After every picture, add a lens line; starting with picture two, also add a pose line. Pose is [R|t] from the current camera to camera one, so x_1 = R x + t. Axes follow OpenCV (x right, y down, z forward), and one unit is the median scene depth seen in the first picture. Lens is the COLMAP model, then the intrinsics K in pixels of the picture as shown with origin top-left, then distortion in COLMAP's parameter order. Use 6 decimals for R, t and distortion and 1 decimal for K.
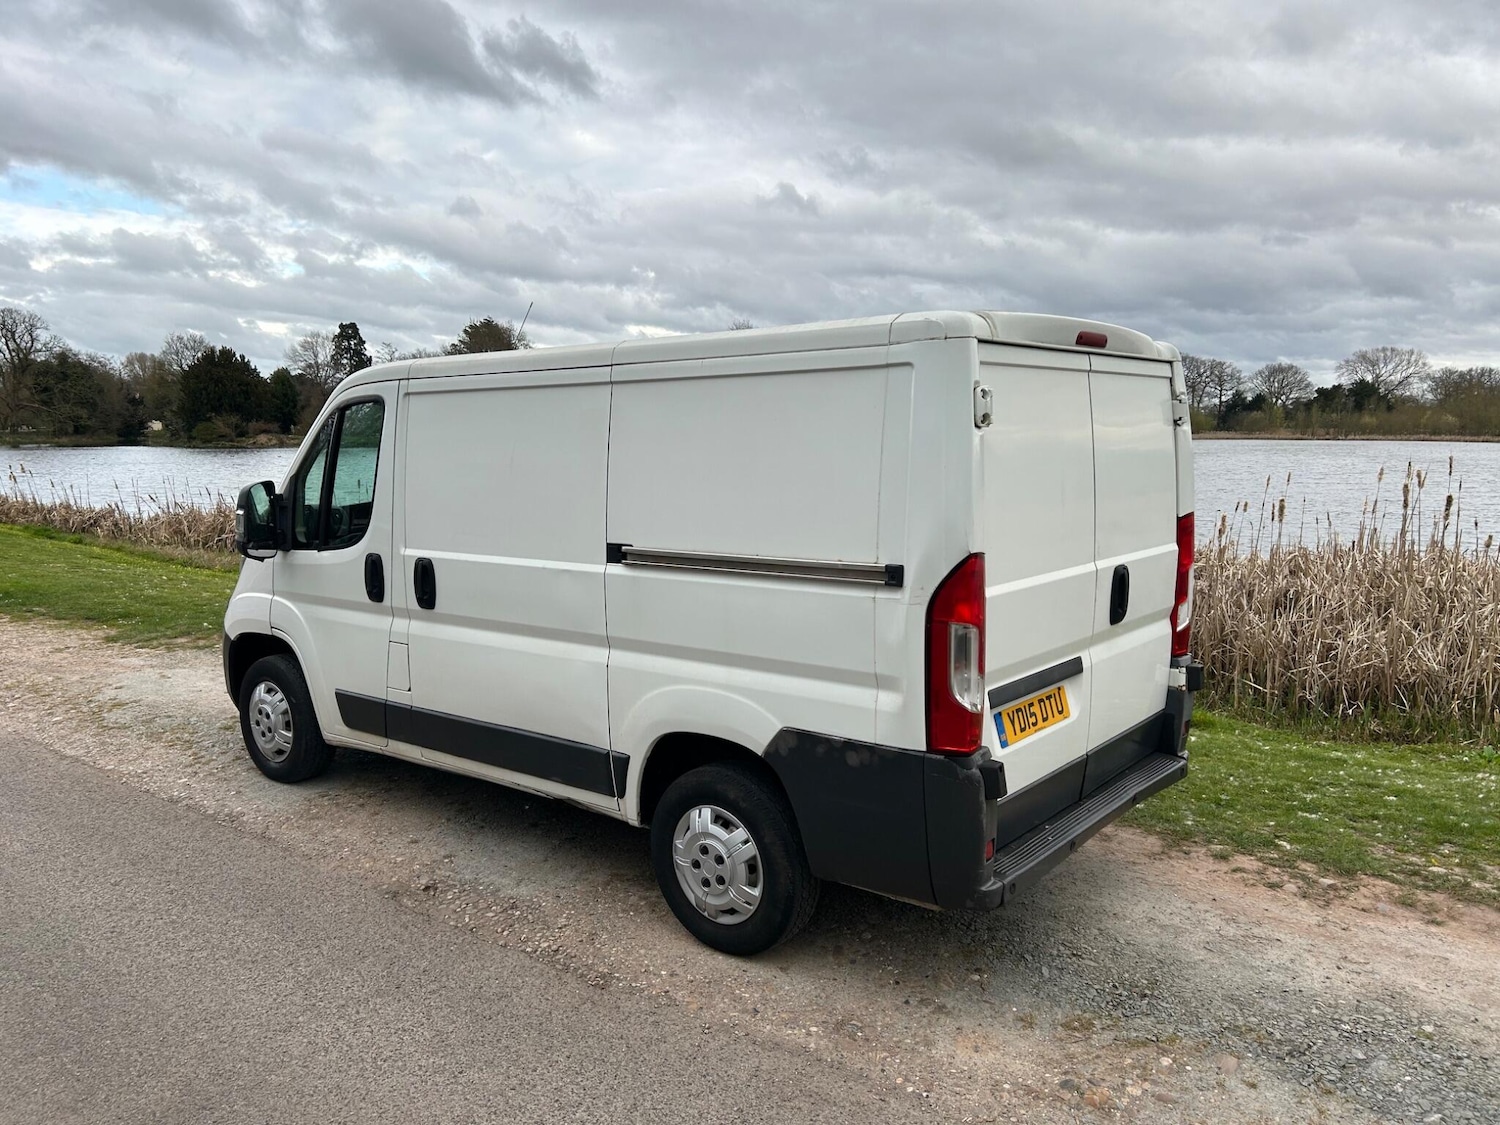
lens RADIAL K [[1134.5, 0, 750.0], [0, 1134.5, 562.5], [0, 0, 1]] dist [0.058144, -0.066042]
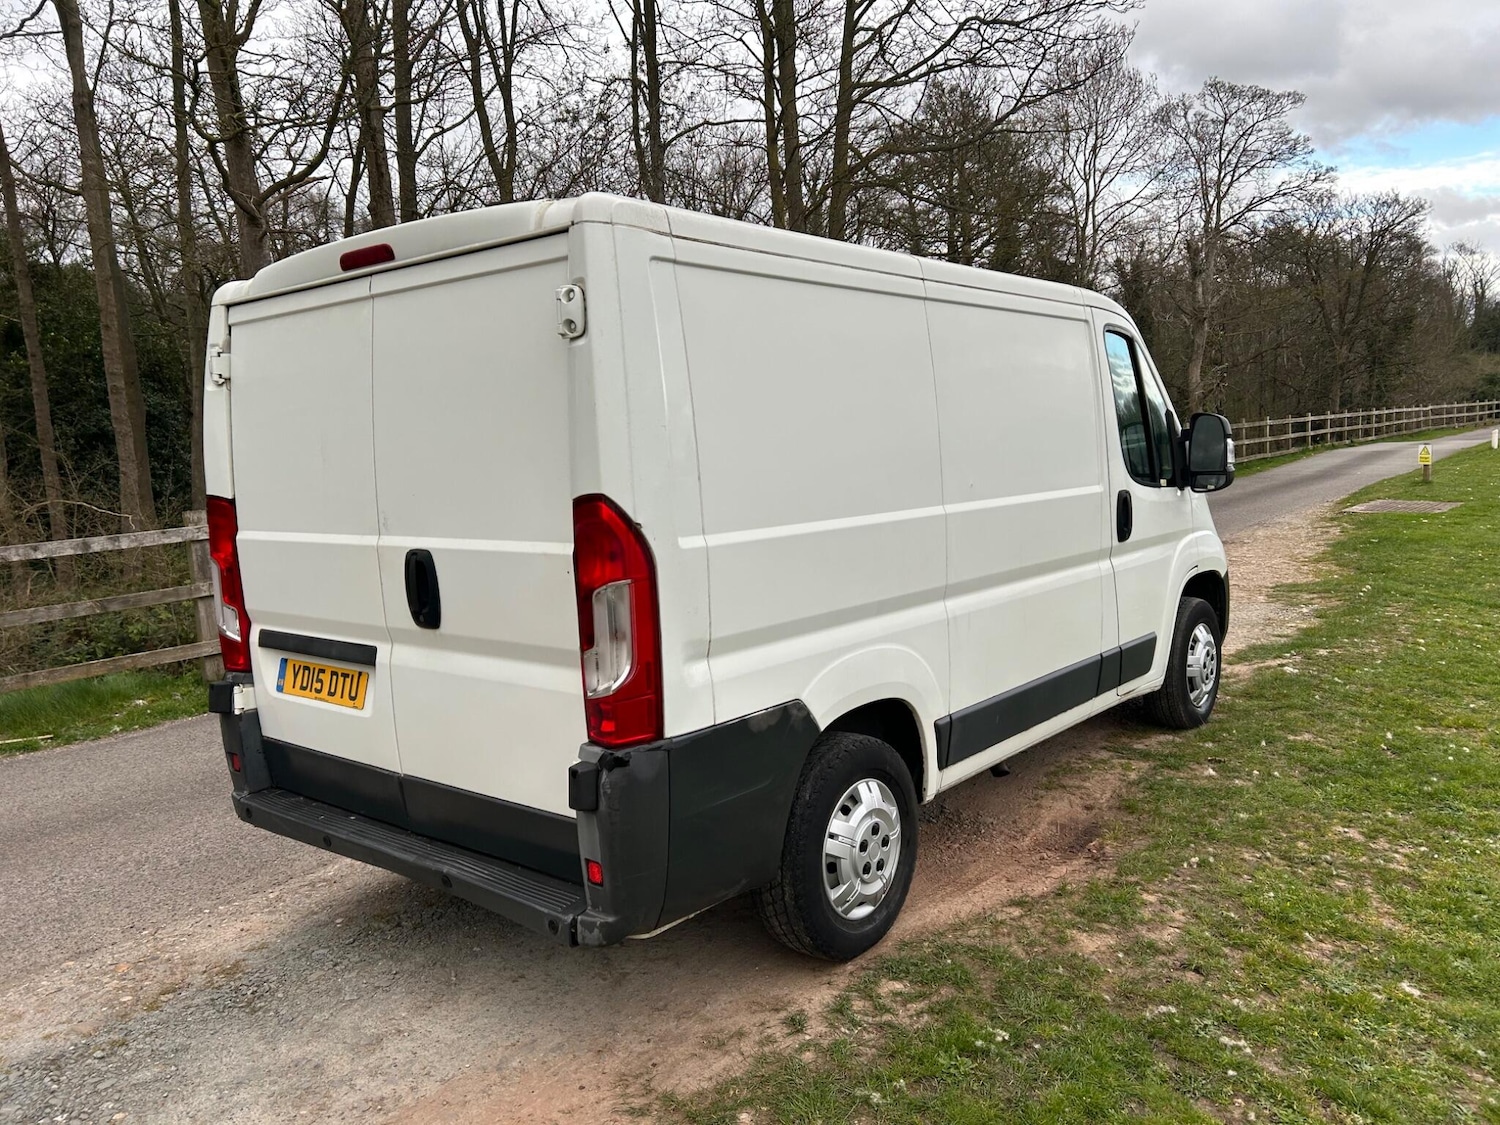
lens RADIAL K [[1134.5, 0, 750.0], [0, 1134.5, 562.5], [0, 0, 1]] dist [0.058144, -0.066042]
pose [[-0.021200, 0.115542, -0.993076, 1.096436], [-0.070986, 0.990619, 0.116772, -0.094175], [0.997252, 0.072970, -0.012799, 1.271994]]
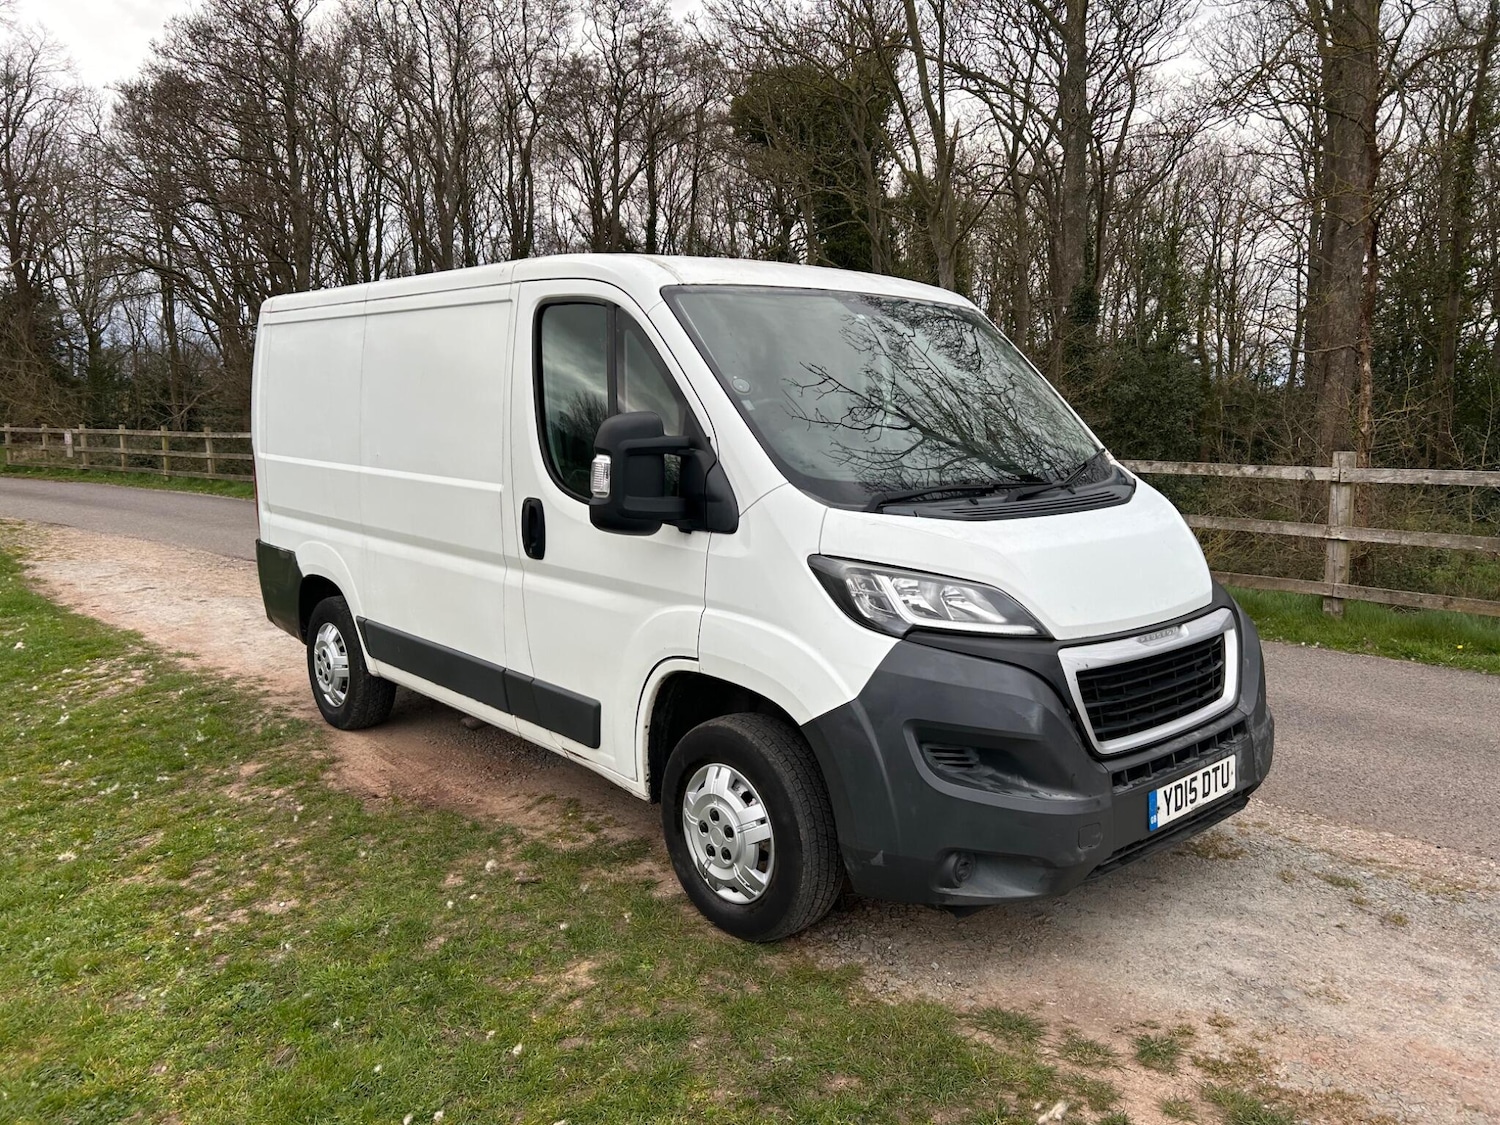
lens RADIAL K [[1134.5, 0, 750.0], [0, 1134.5, 562.5], [0, 0, 1]] dist [0.058144, -0.066042]
pose [[-0.985224, -0.019607, 0.170142, -0.473345], [0.024297, 0.967377, 0.252172, -0.249941], [-0.169536, 0.252580, -0.952607, 2.578671]]
